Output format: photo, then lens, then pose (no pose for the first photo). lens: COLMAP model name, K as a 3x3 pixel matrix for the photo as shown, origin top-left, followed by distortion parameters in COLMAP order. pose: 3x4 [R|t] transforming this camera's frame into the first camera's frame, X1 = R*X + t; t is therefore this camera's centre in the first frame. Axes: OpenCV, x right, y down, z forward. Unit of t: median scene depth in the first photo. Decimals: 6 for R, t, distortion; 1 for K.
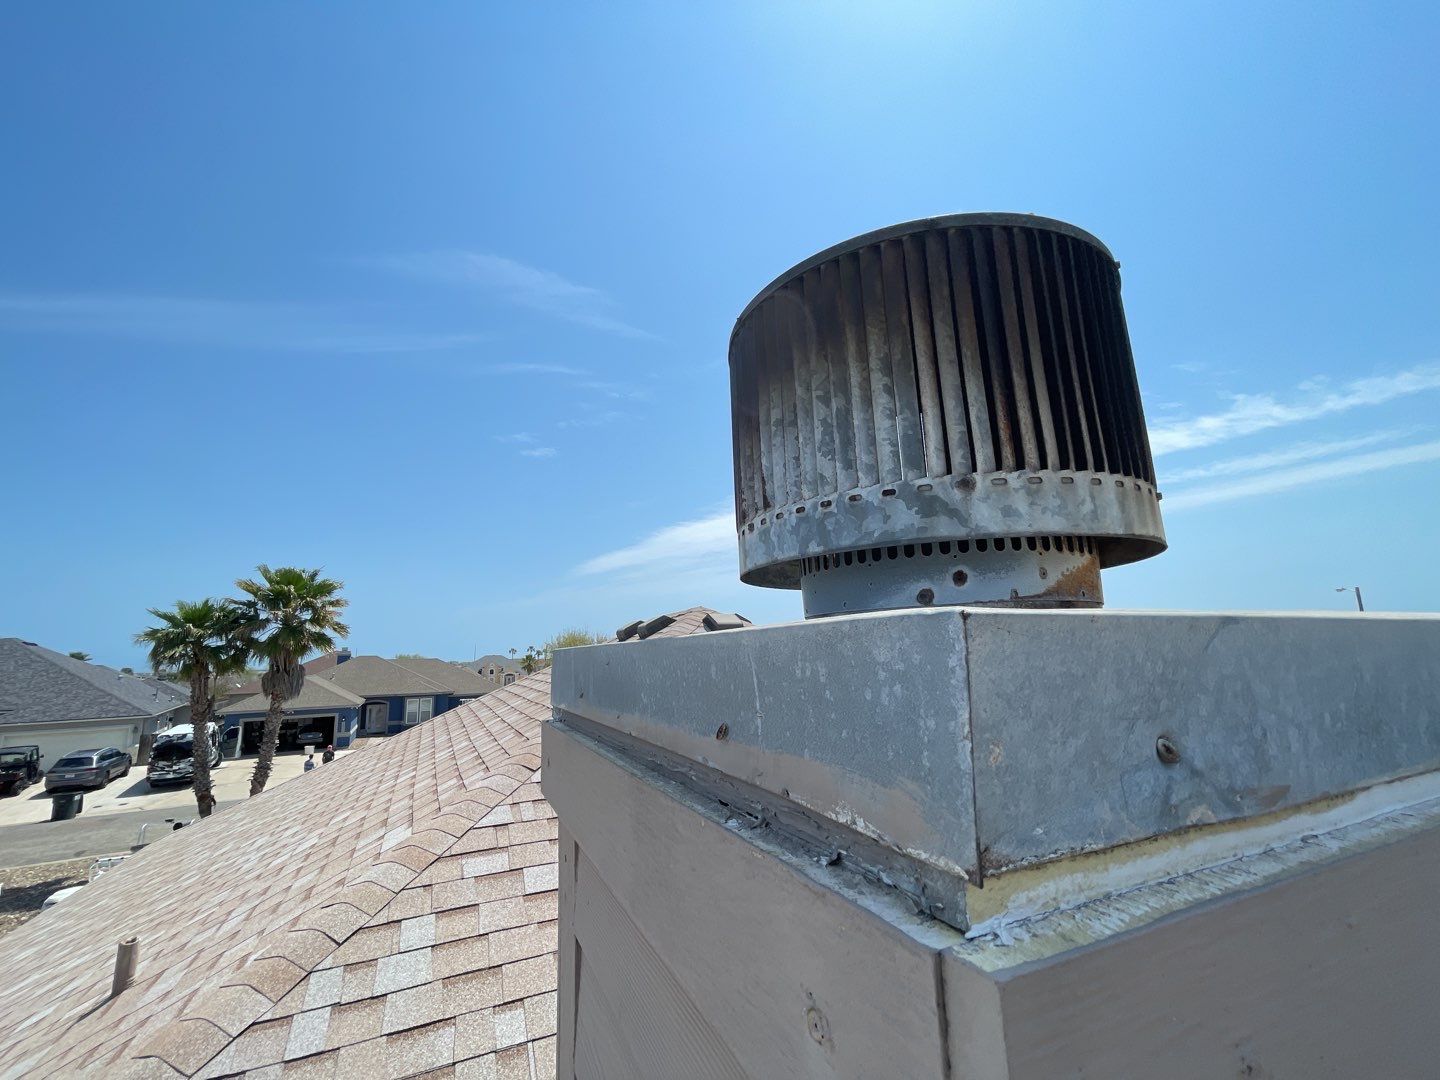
lens RADIAL K [[581.3, 0, 712.0], [0, 581.3, 537.5], [0, 0, 1]] dist [-0.005114, 0.001251]
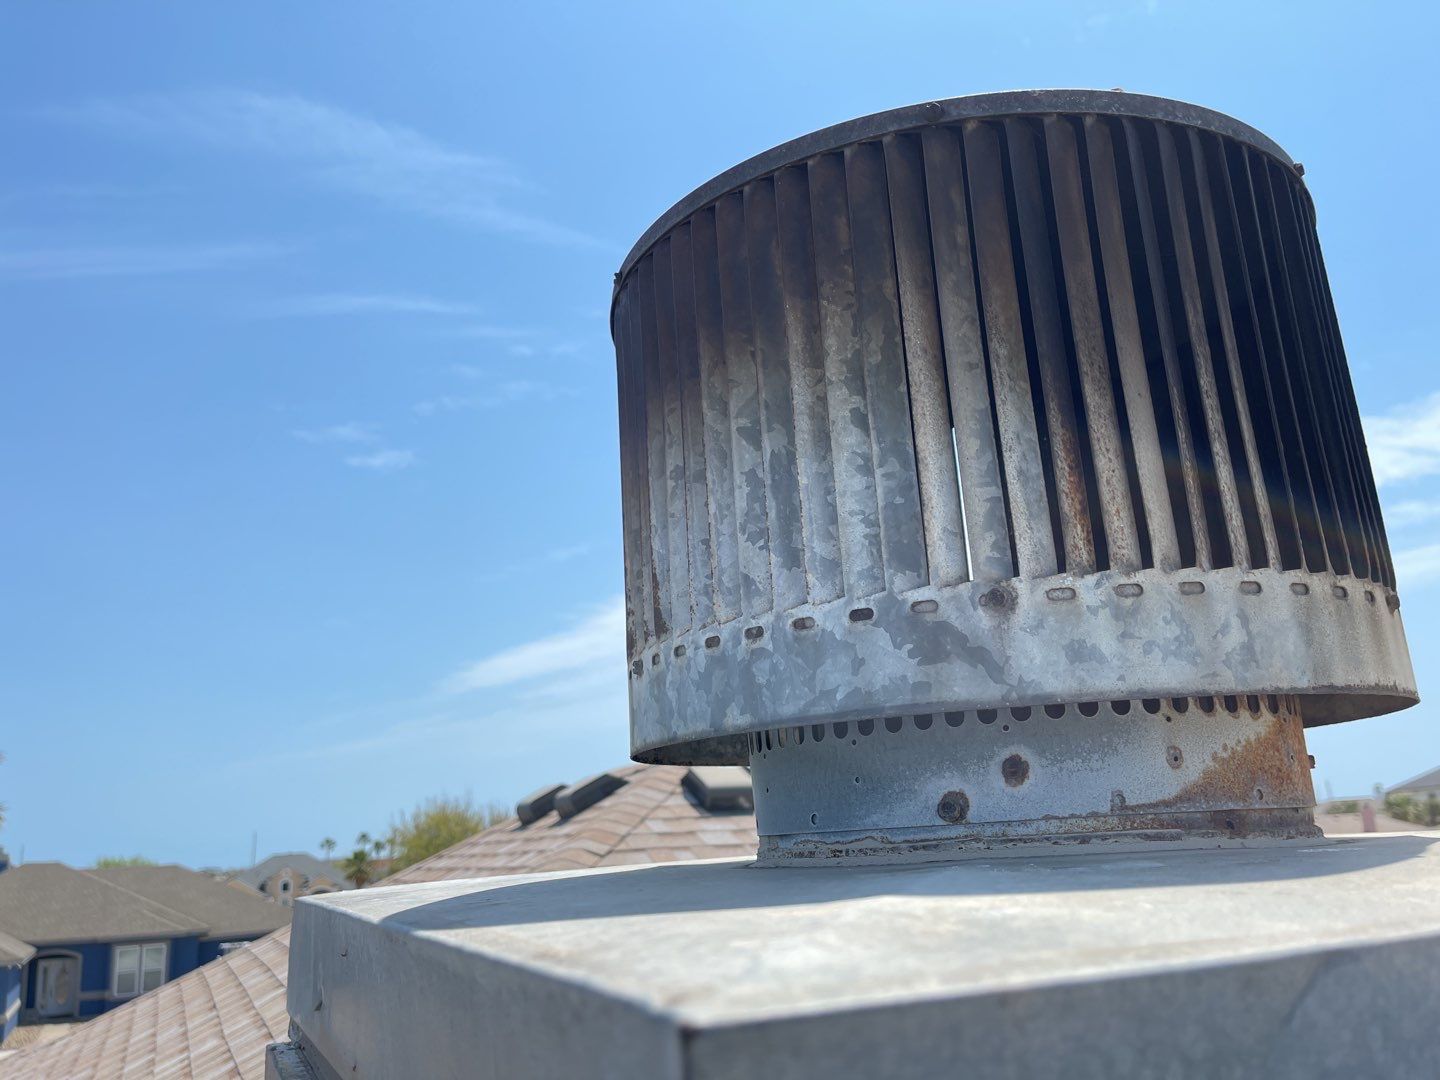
lens RADIAL K [[1094.2, 0, 724.1], [0, 1094.2, 530.1], [0, 0, 1]] dist [0.036664, -0.015230]
pose [[0.999713, -0.021793, 0.009982, 0.160723], [0.022467, 0.997060, -0.073261, -0.078763], [-0.008356, 0.073464, 0.997263, 0.001628]]
